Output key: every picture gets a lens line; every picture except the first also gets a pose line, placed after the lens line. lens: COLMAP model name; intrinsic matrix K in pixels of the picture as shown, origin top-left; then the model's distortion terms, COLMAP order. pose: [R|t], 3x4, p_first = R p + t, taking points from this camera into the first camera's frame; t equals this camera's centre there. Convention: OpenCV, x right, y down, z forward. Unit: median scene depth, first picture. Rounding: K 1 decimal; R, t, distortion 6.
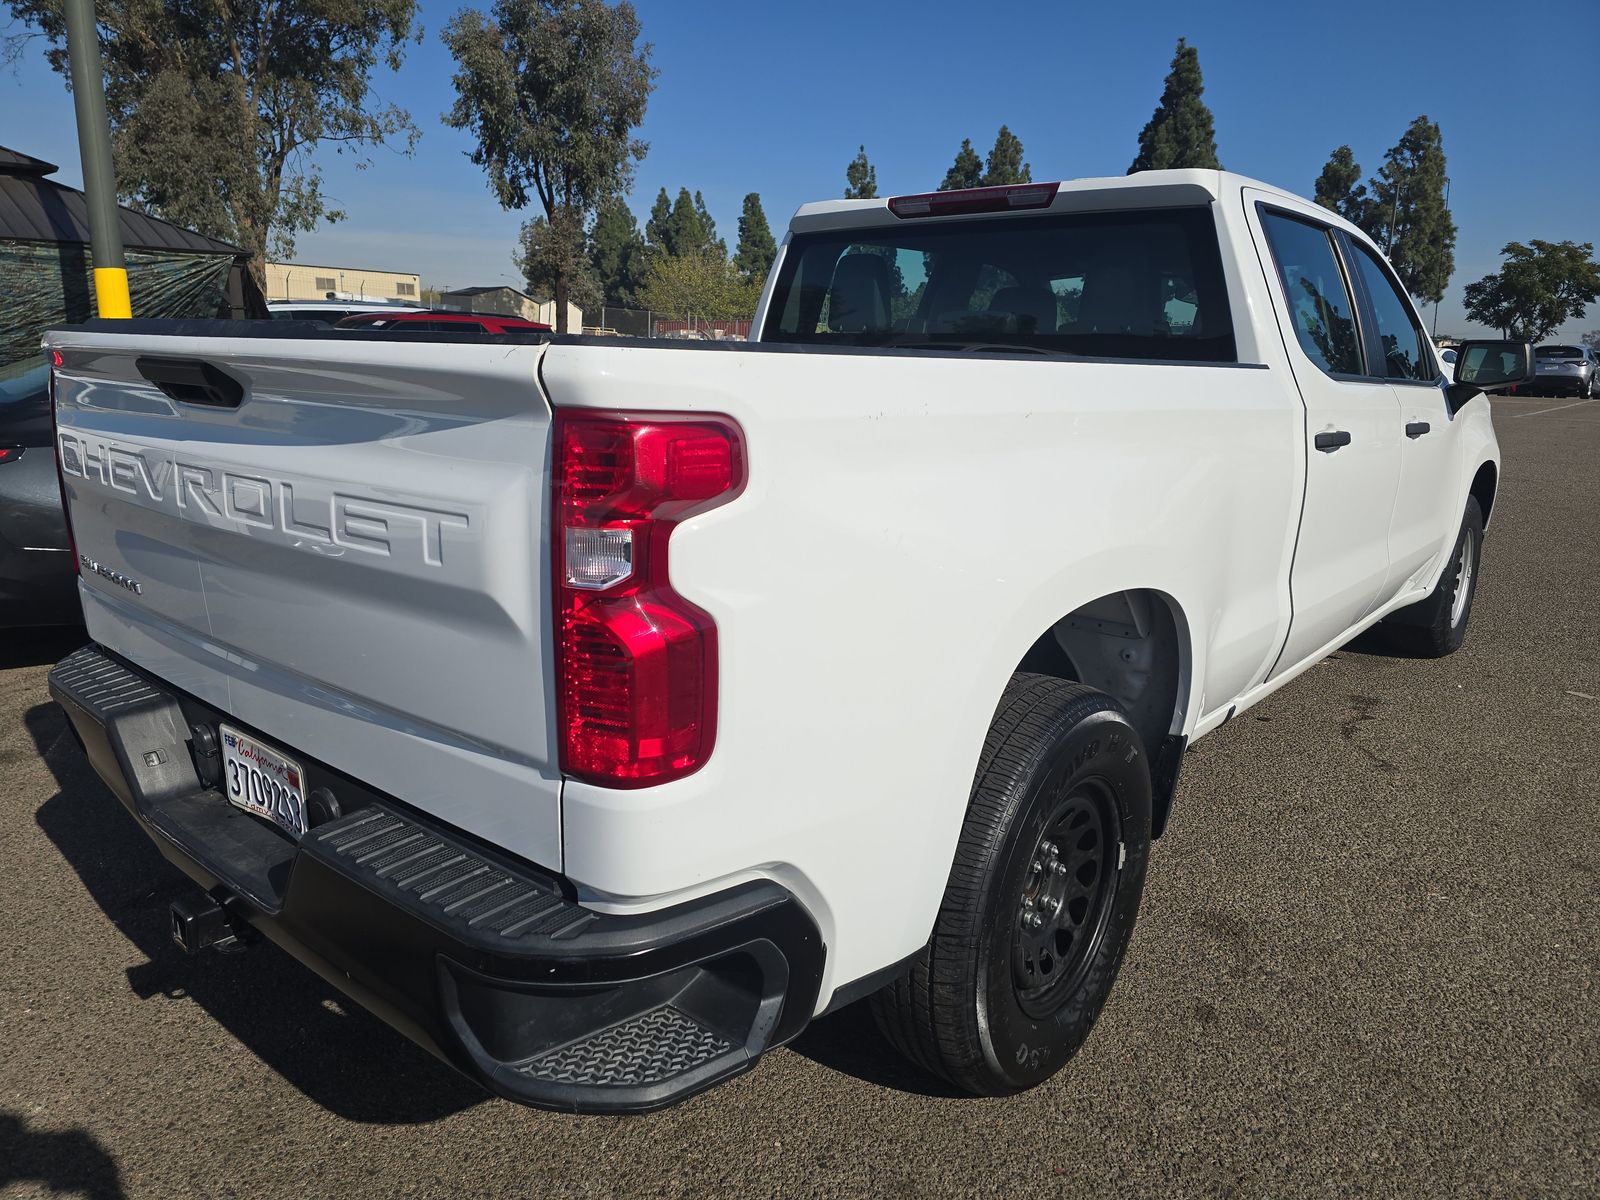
lens RADIAL K [[1112.1, 0, 797.0], [0, 1112.1, 593.0], [0, 0, 1]] dist [0.048151, -0.052978]
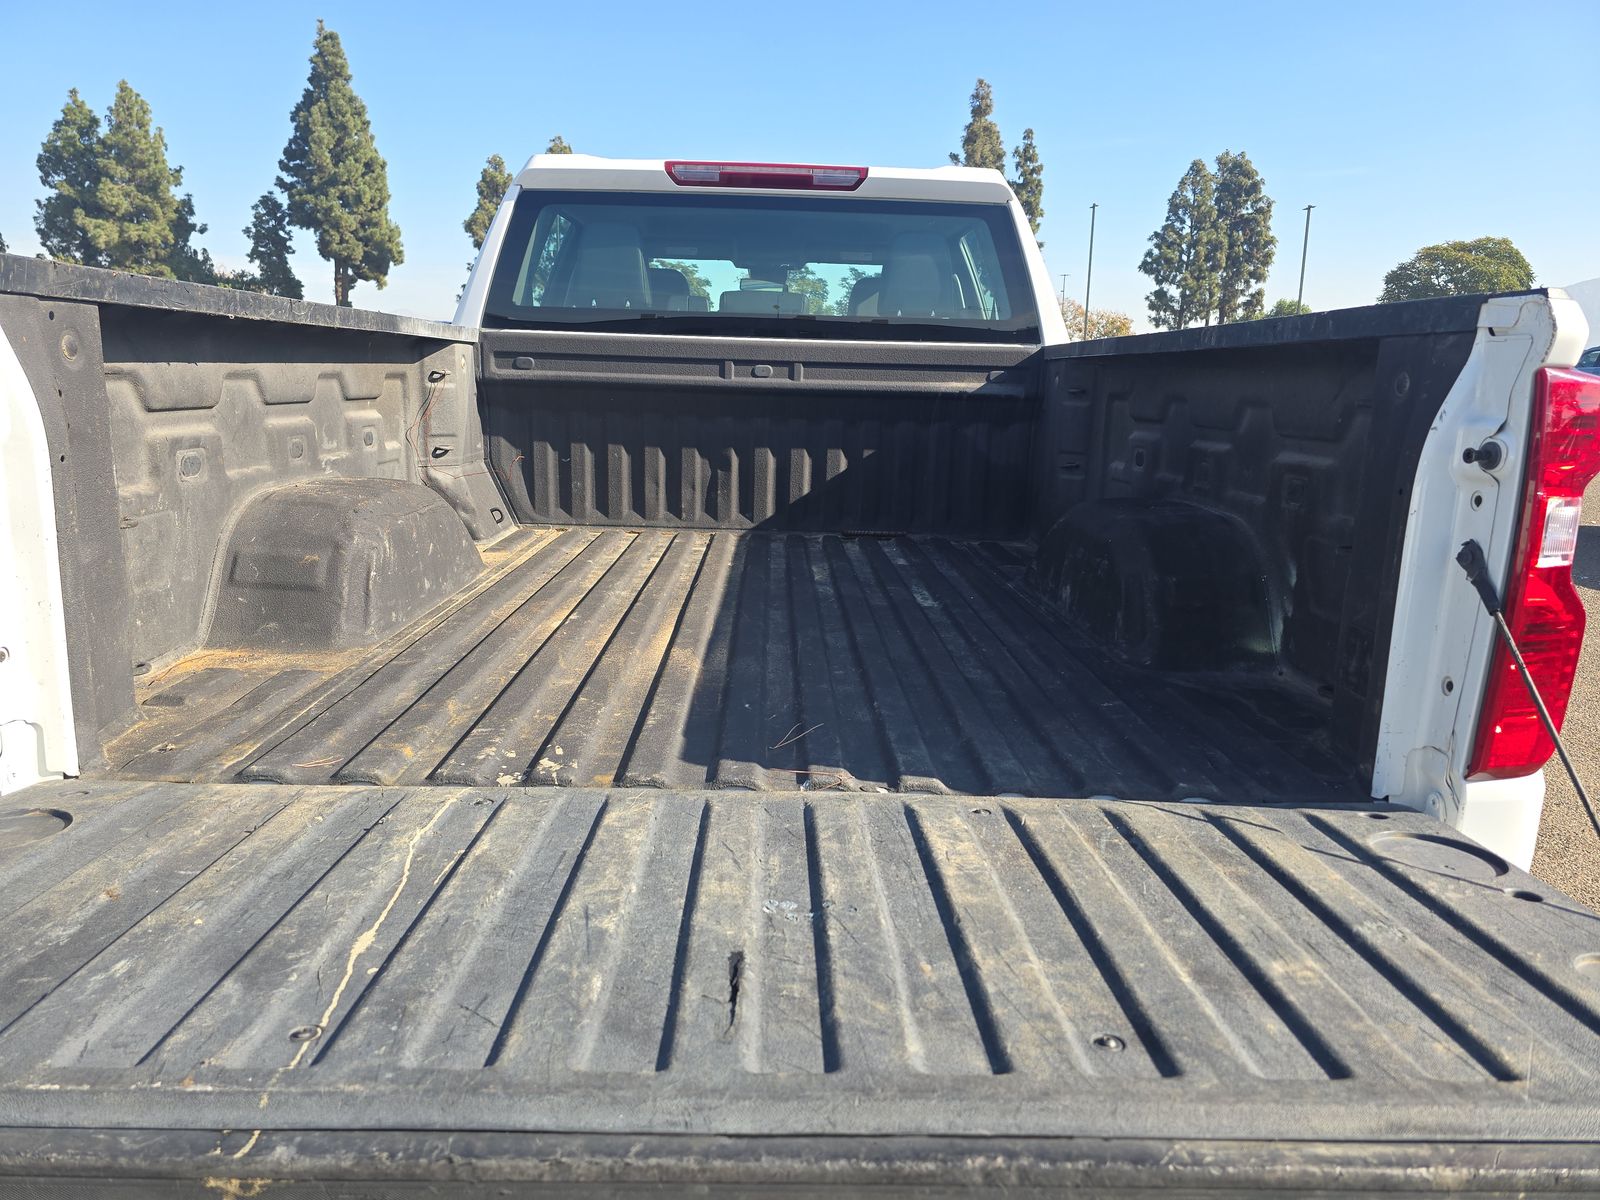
lens RADIAL K [[1087.1, 0, 797.7], [0, 1087.1, 606.9], [0, 0, 1]] dist [0.051274, -0.048805]
pose [[0.745403, -0.145067, 0.650638, -0.469595], [0.130549, 0.988902, 0.070924, -0.043726], [-0.653706, 0.032073, 0.756069, 0.267478]]
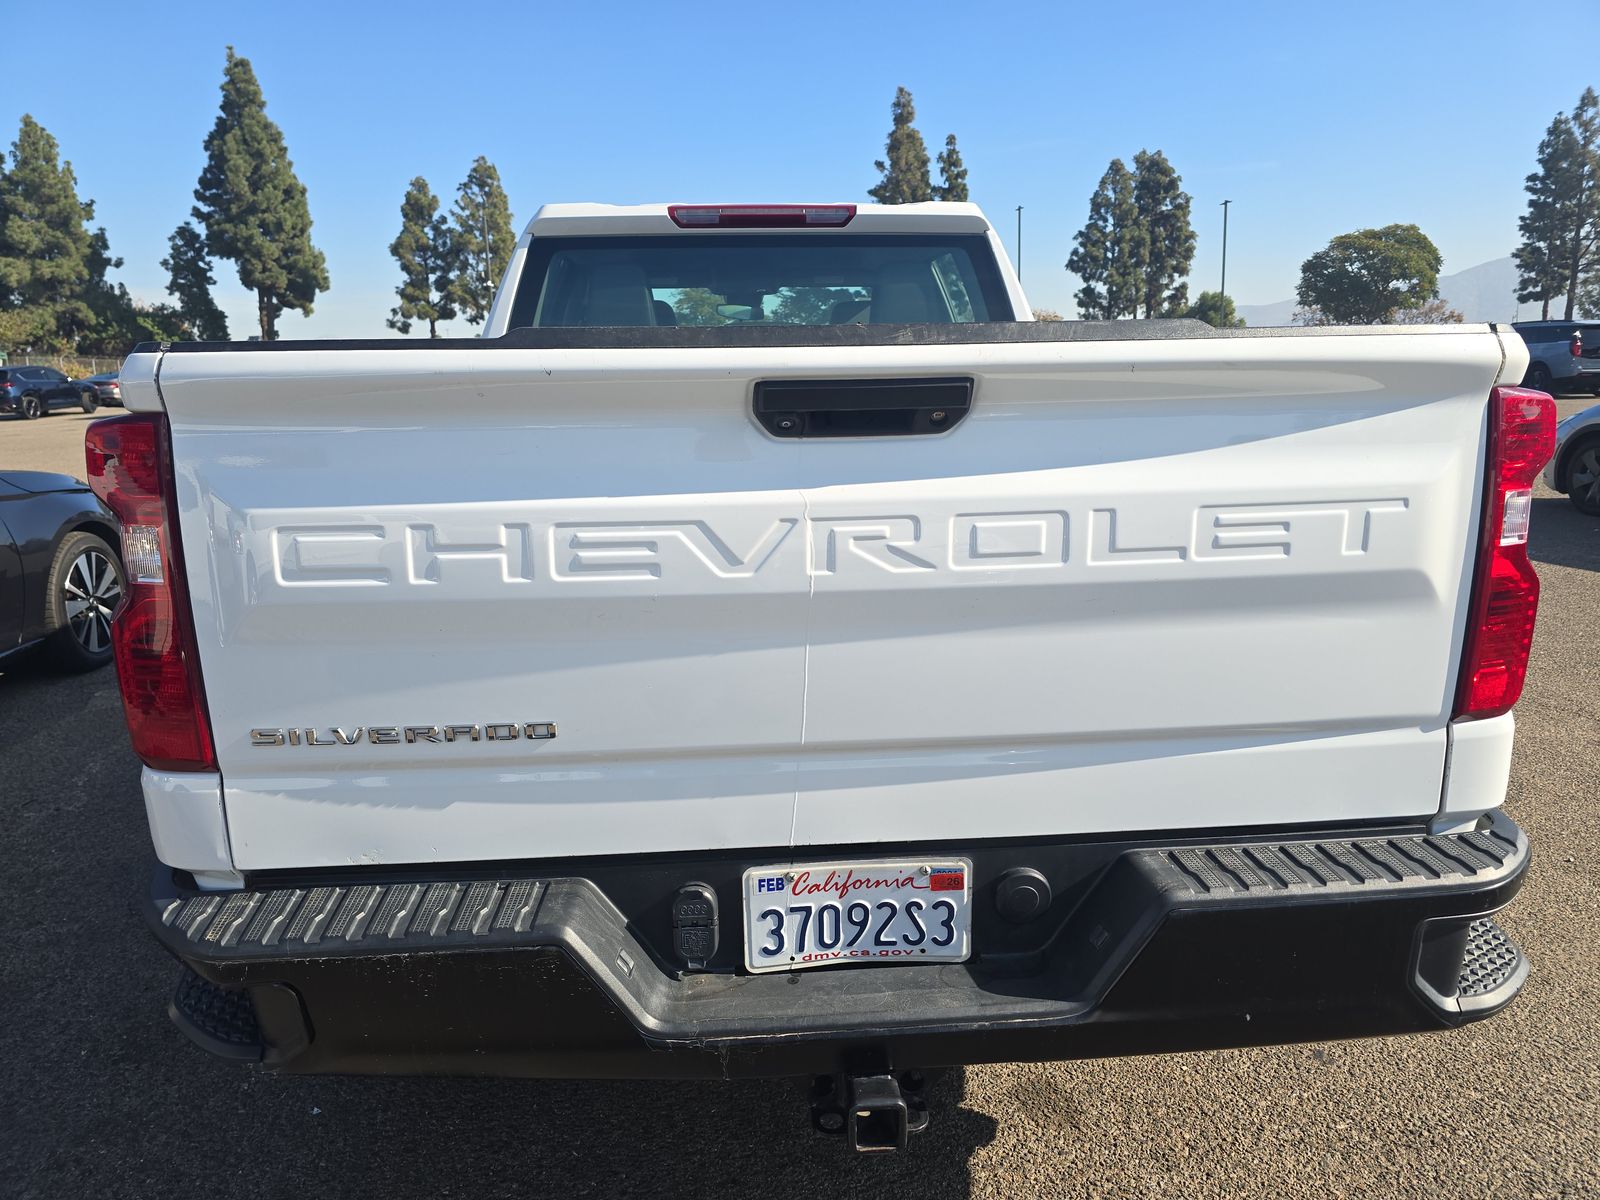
lens RADIAL K [[1096.5, 0, 799.0], [0, 1096.5, 594.0], [0, 0, 1]] dist [0.056607, -0.055388]
pose [[0.701984, -0.171474, 0.691242, -0.561788], [0.180778, 0.981696, 0.059938, -0.057790], [-0.688867, 0.082886, 0.720134, 0.254828]]
